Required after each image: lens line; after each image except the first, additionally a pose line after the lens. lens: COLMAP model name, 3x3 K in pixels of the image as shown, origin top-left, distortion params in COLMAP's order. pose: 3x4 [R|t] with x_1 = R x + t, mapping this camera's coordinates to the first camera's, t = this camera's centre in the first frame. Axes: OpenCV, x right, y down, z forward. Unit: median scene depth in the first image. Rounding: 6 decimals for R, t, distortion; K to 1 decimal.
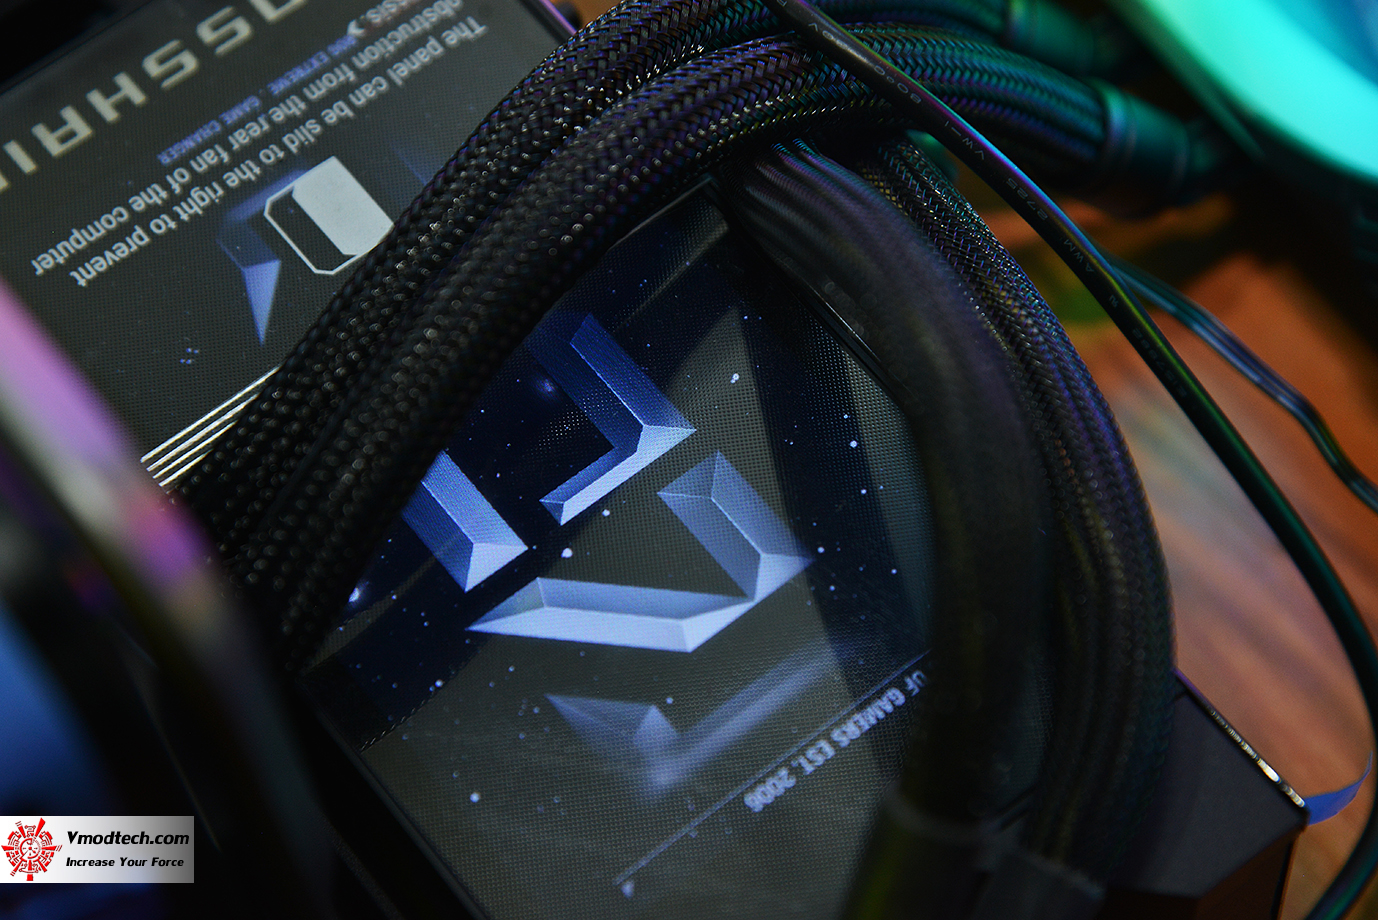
lens RADIAL K [[3334.6, 0, 689.0], [0, 3334.6, 460.0], [0, 0, 1]] dist [0.235891, 1.109756]
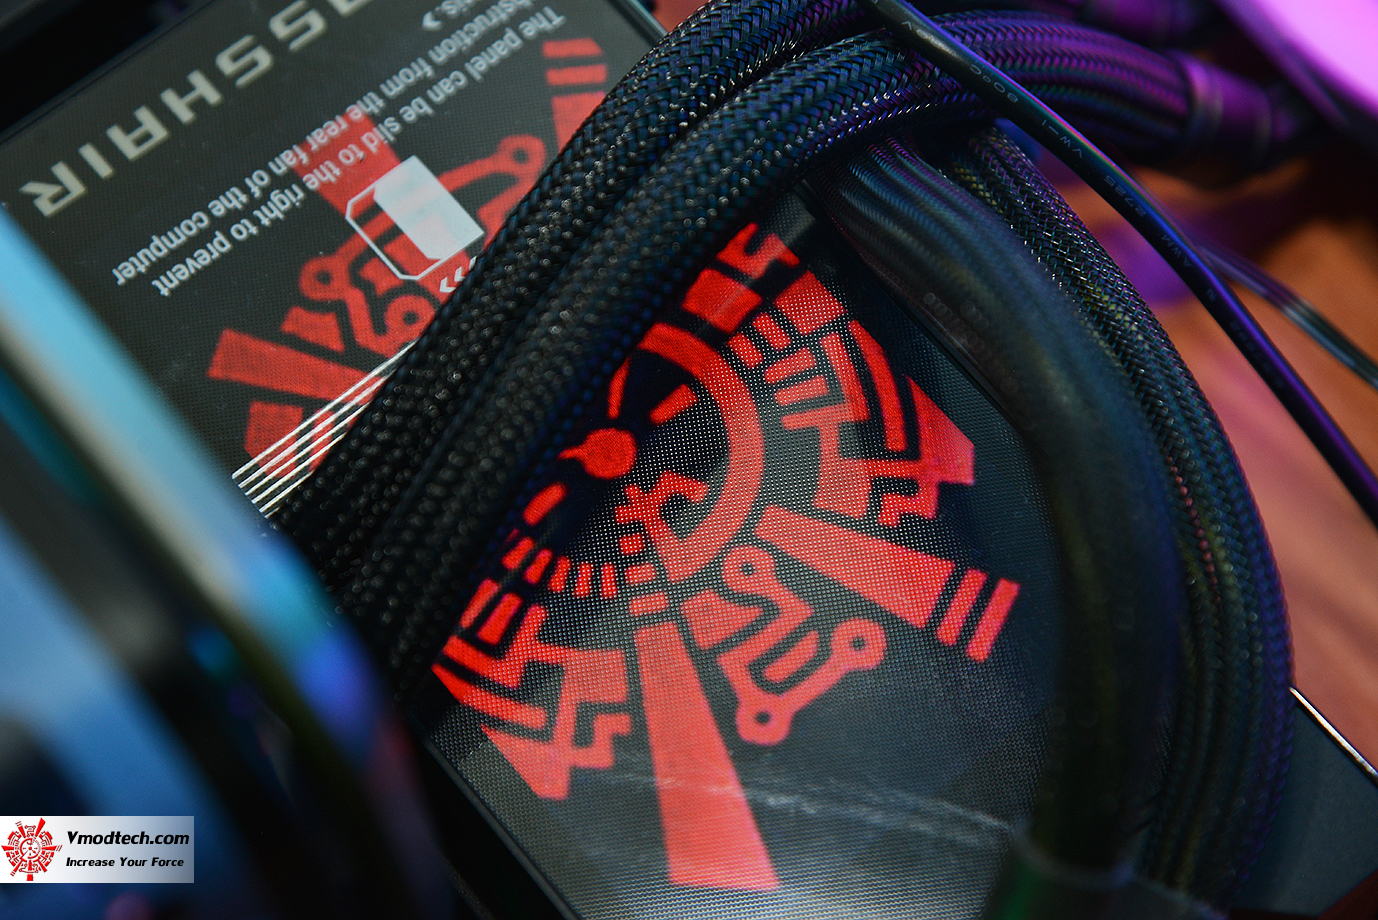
lens RADIAL K [[3334.6, 0, 689.0], [0, 3334.6, 460.0], [0, 0, 1]] dist [0.235891, 1.109756]
pose [[0.999824, -0.015325, 0.010778, -0.037571], [0.014726, 0.998454, 0.053600, -0.053330], [-0.011582, -0.053432, 0.998504, 0.013190]]
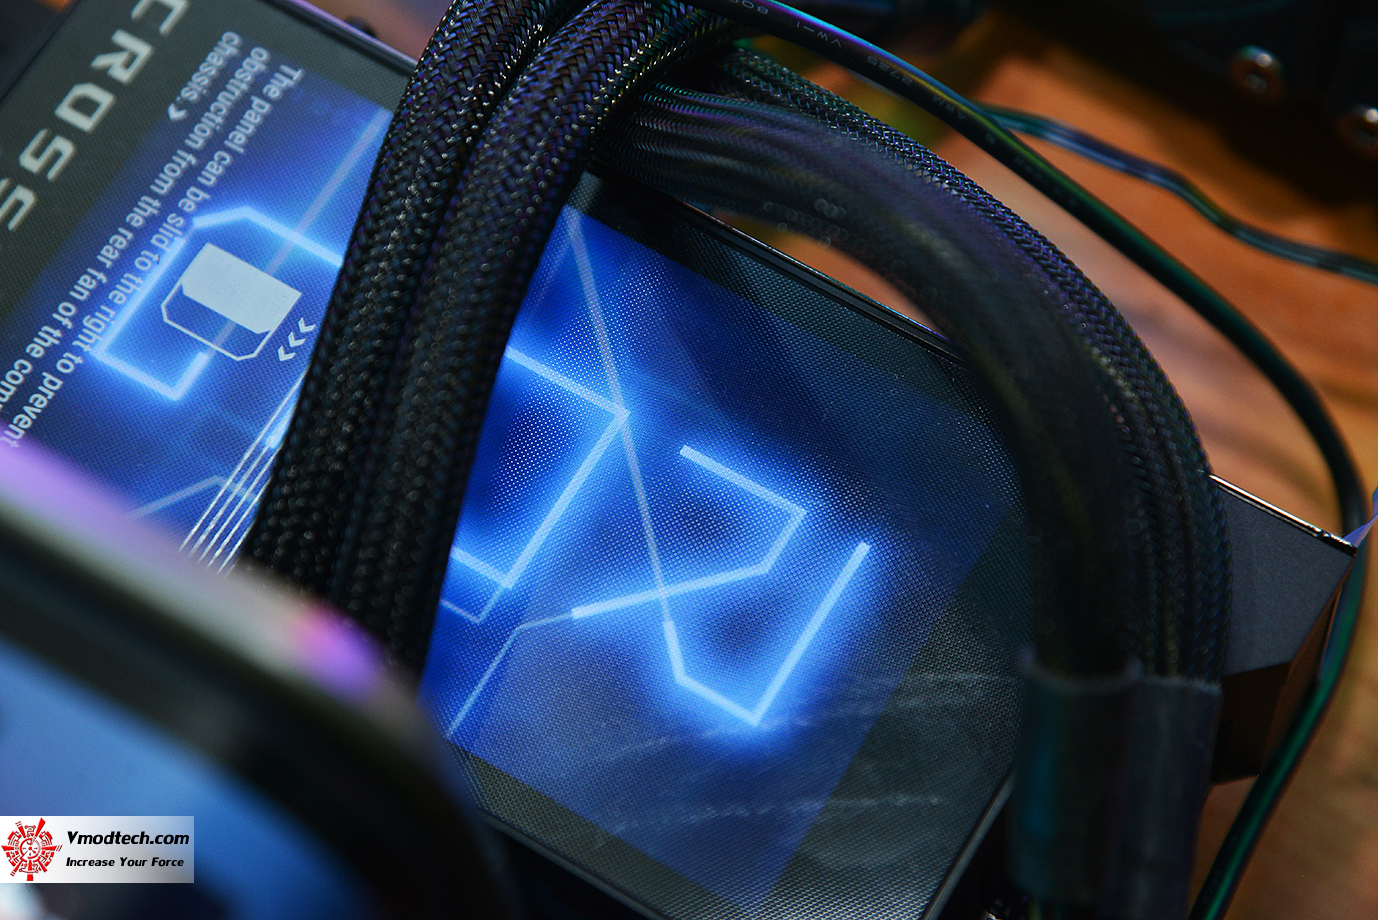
lens RADIAL K [[3334.6, 0, 689.0], [0, 3334.6, 460.0], [0, 0, 1]] dist [0.235891, 1.109756]
pose [[0.937572, -0.322279, 0.130749, -0.124011], [0.316153, 0.946427, 0.065756, -0.050387], [-0.144936, -0.020314, 0.989233, -0.004136]]
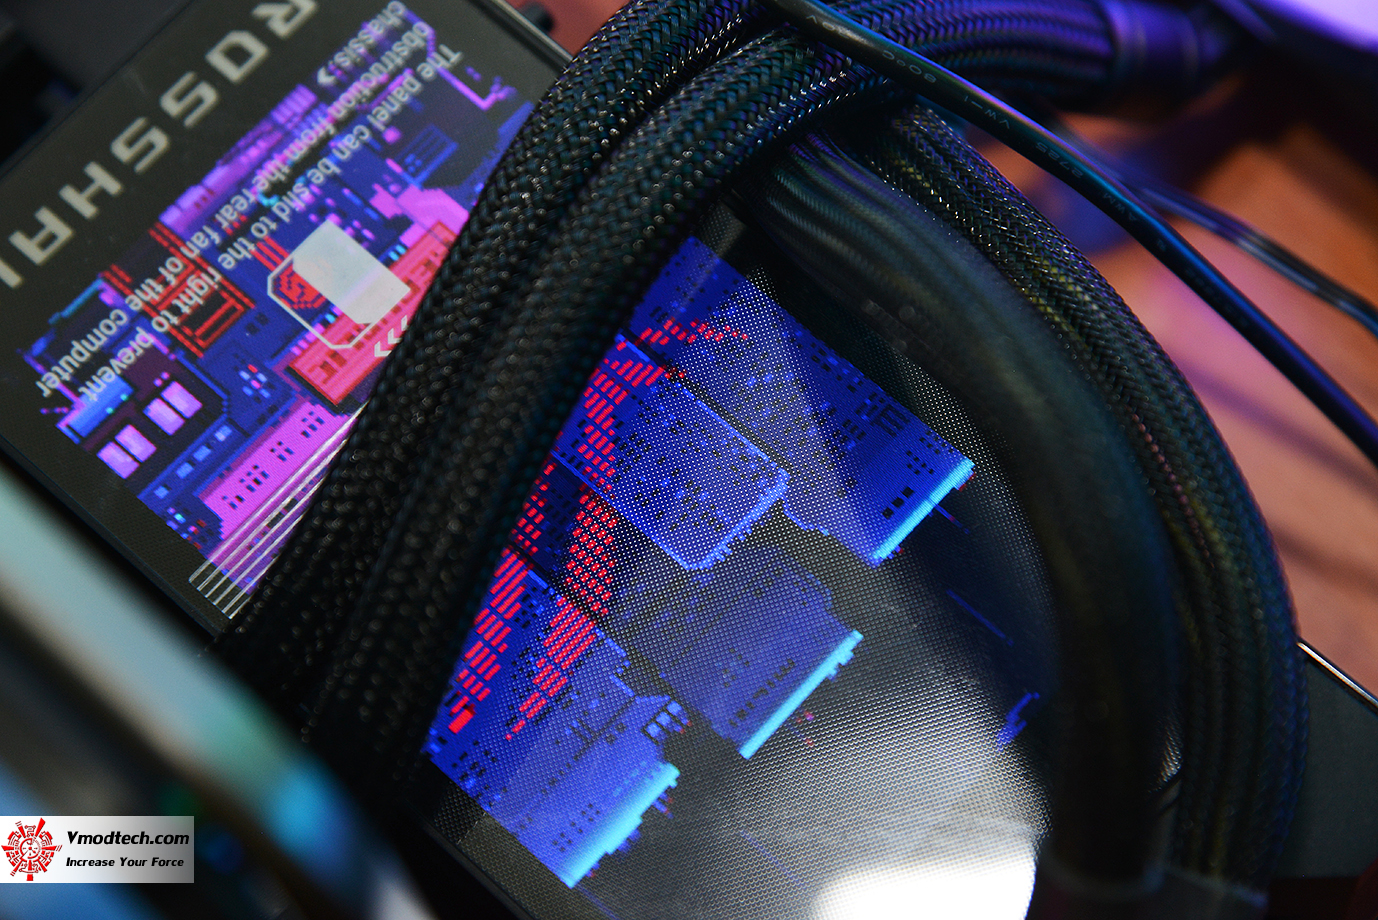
lens RADIAL K [[3334.6, 0, 689.0], [0, 3334.6, 460.0], [0, 0, 1]] dist [0.235891, 1.109756]
pose [[0.987152, -0.159341, 0.011898, -0.027128], [0.157835, 0.983997, 0.082696, -0.086455], [-0.024884, -0.079755, 0.996504, 0.042827]]
